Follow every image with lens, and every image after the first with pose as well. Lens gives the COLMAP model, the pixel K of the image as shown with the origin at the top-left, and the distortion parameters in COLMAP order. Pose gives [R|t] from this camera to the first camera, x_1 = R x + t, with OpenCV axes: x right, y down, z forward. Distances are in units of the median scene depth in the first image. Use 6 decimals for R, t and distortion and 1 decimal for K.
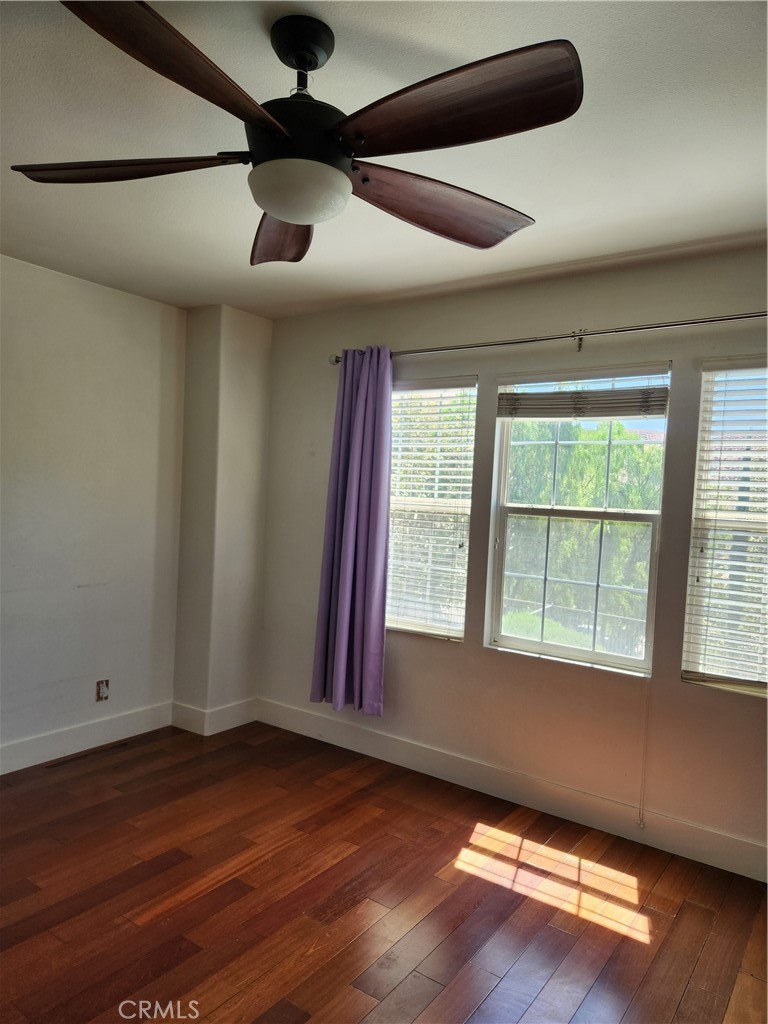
lens RADIAL K [[683.0, 0, 384.0], [0, 683.0, 512.0], [0, 0, 1]] dist [-0.007126, -0.001141]
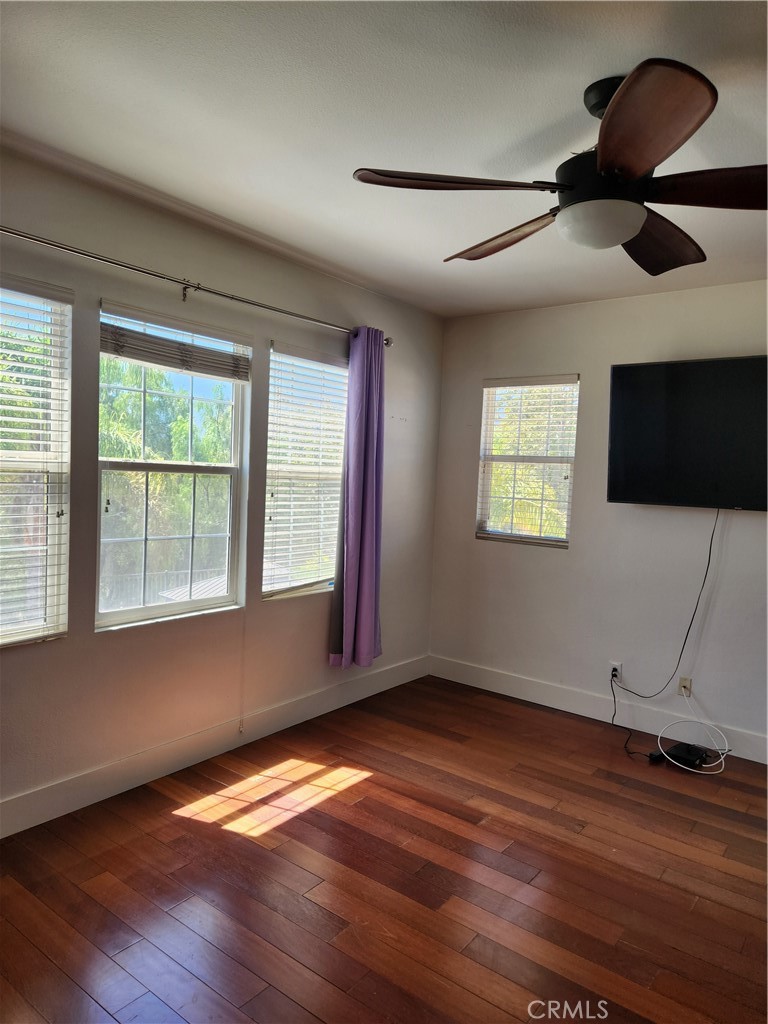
lens RADIAL K [[682.5, 0, 384.0], [0, 682.5, 512.0], [0, 0, 1]] dist [0.007408, 0.000390]
pose [[0.023601, -0.108011, 0.993869, -0.724699], [-0.026170, 0.993739, 0.108619, -0.051546], [-0.999379, -0.028573, 0.020626, 0.710228]]
